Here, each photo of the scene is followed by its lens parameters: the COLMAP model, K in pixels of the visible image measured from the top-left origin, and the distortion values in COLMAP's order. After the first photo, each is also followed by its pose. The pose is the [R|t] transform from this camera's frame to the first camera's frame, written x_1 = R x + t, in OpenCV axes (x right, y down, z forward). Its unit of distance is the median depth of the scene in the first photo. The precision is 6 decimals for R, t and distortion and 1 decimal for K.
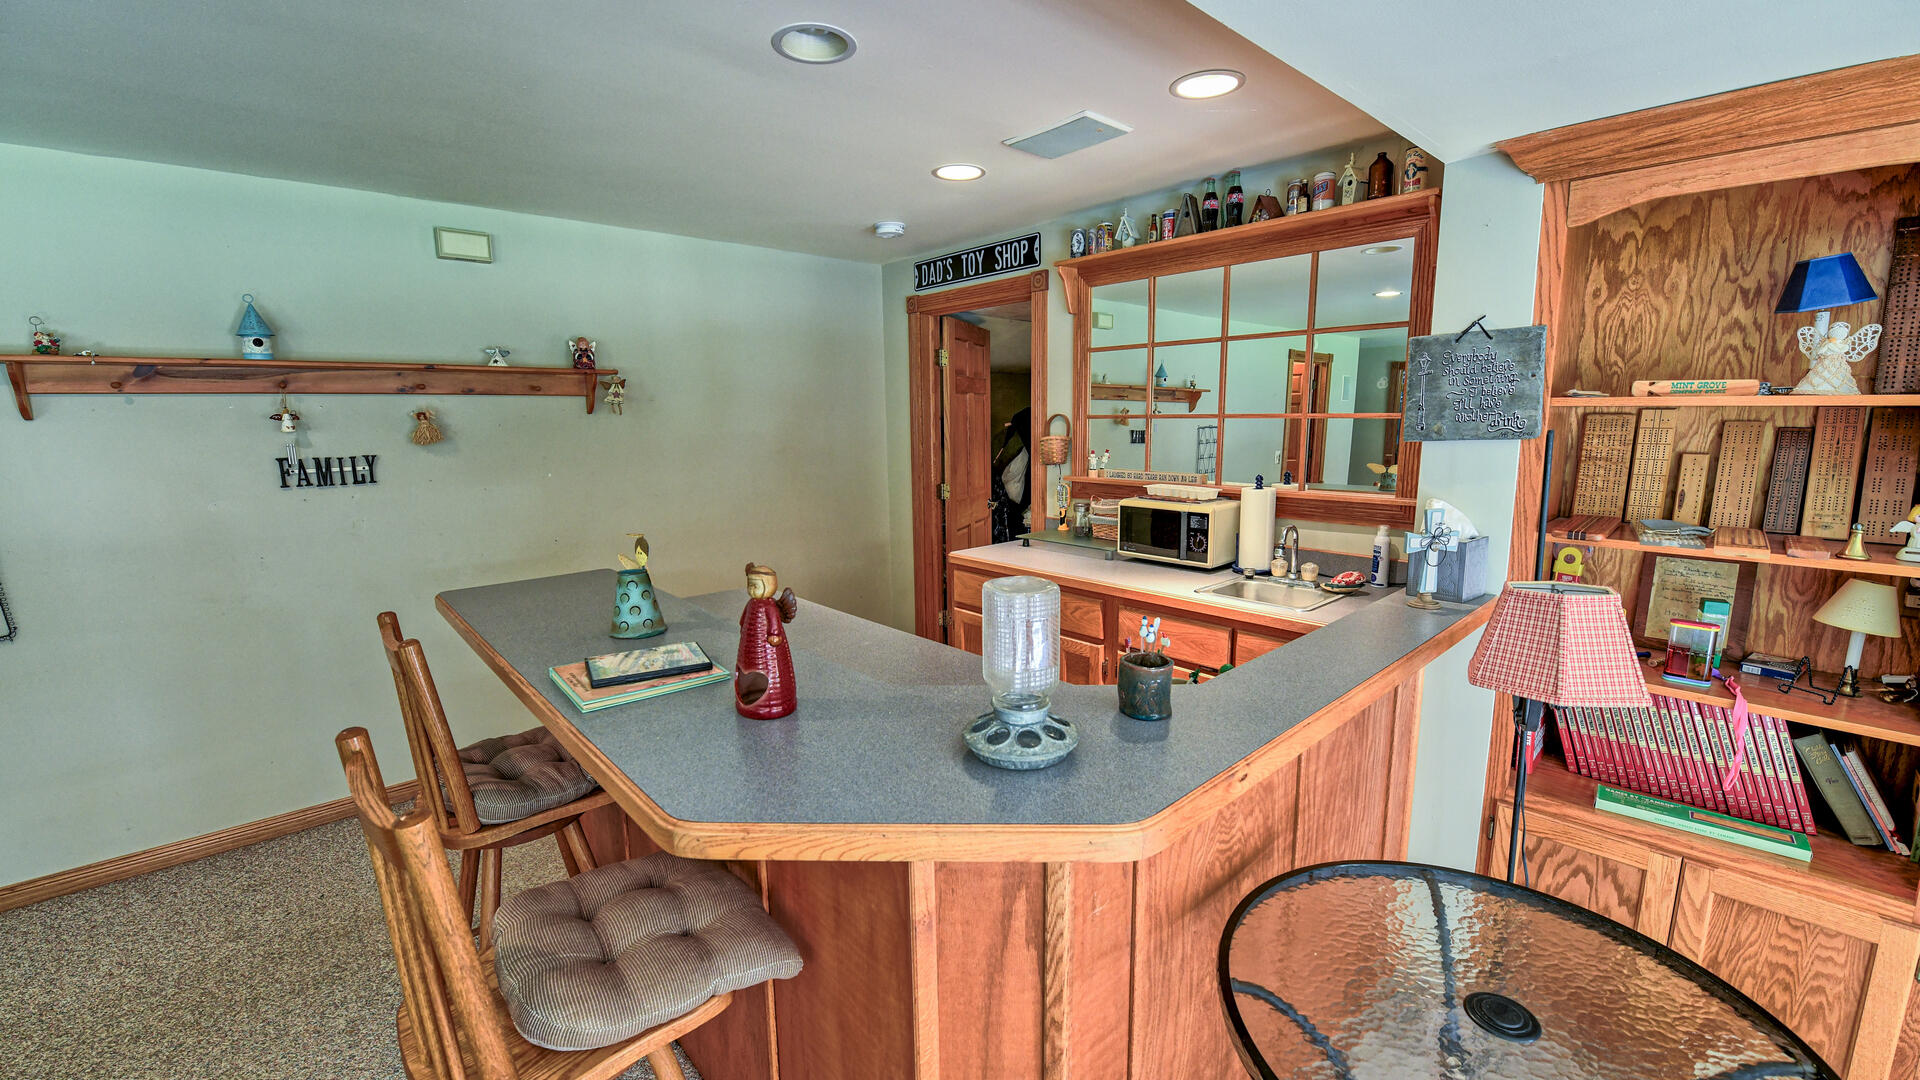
lens RADIAL K [[762.0, 0, 955.4], [0, 762.0, 537.3], [0, 0, 1]] dist [-0.018173, -0.001111]
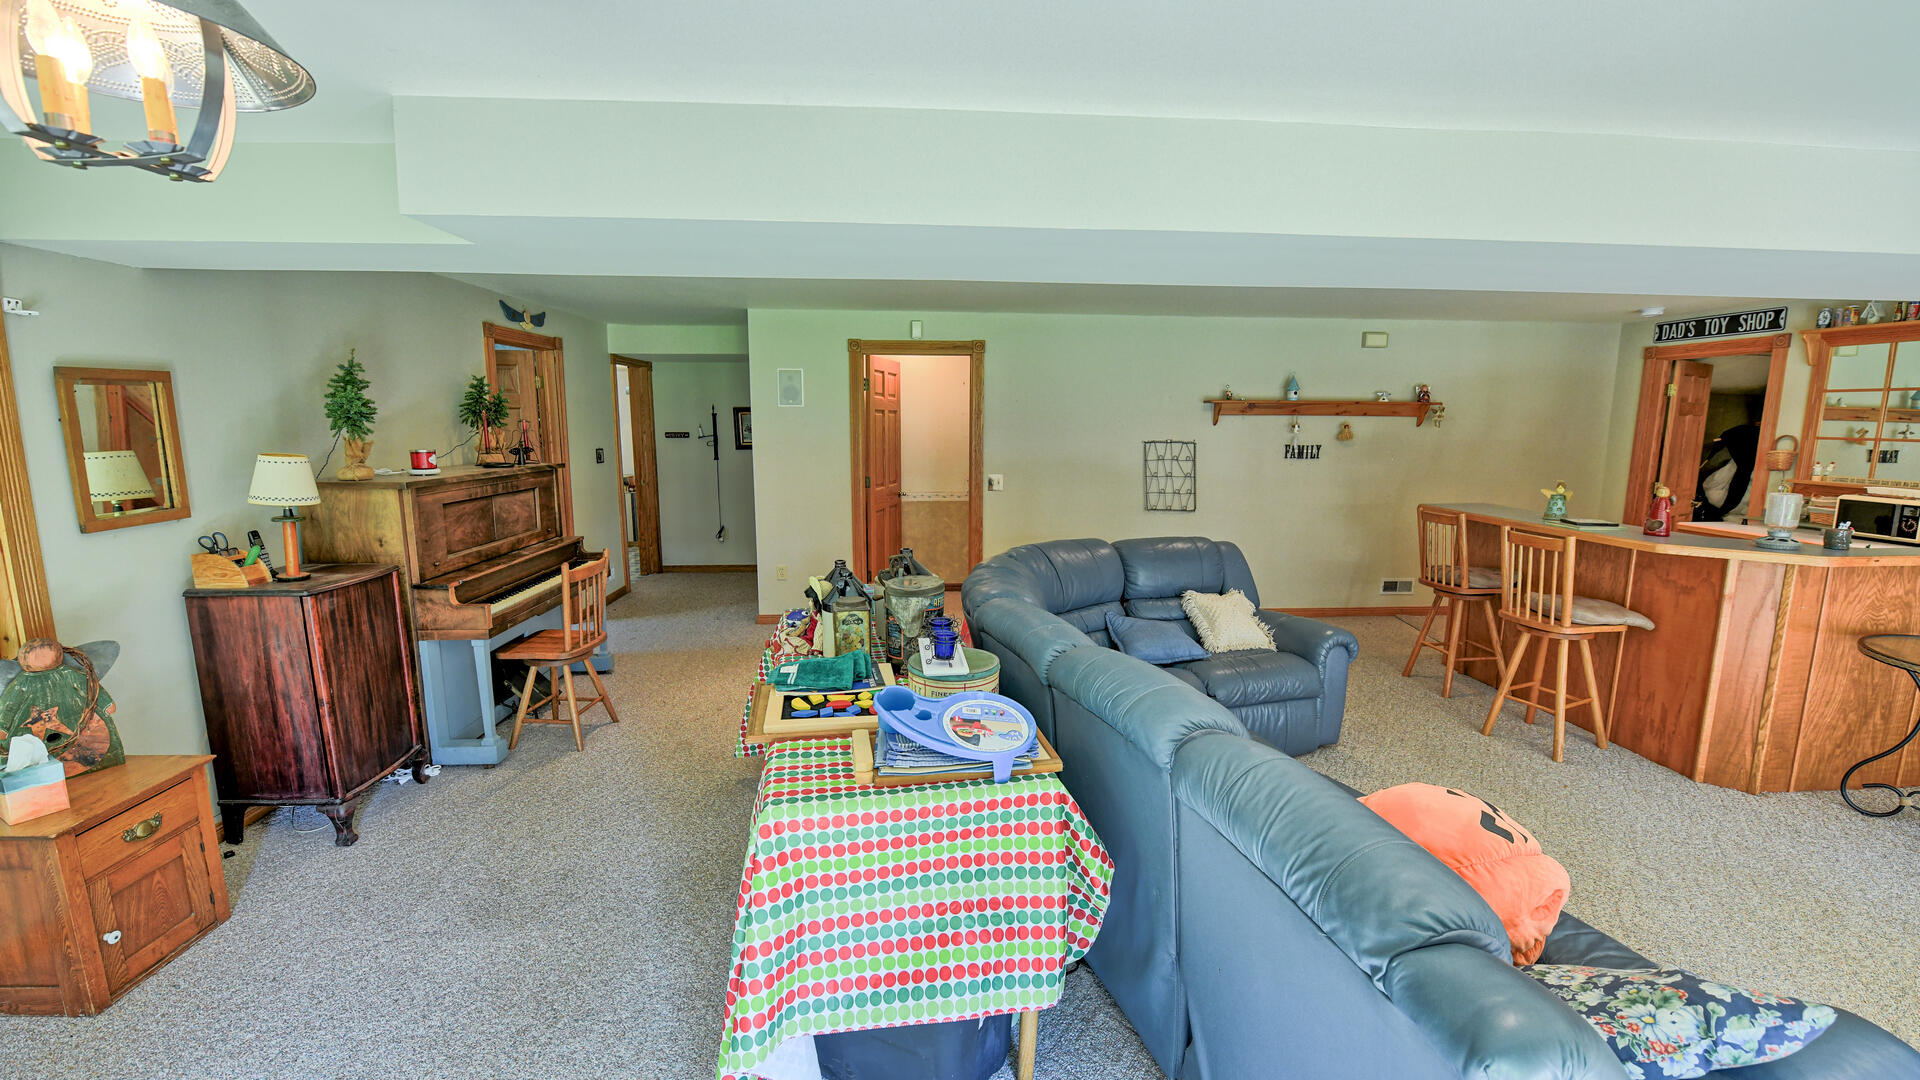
lens RADIAL K [[762.0, 0, 960.7], [0, 762.0, 541.7], [0, 0, 1]] dist [-0.018173, -0.001111]
pose [[0.780974, 0.111923, -0.614454, -0.200189], [-0.109857, 0.993090, 0.041264, 0.151197], [0.614827, 0.035276, 0.787873, -1.057155]]
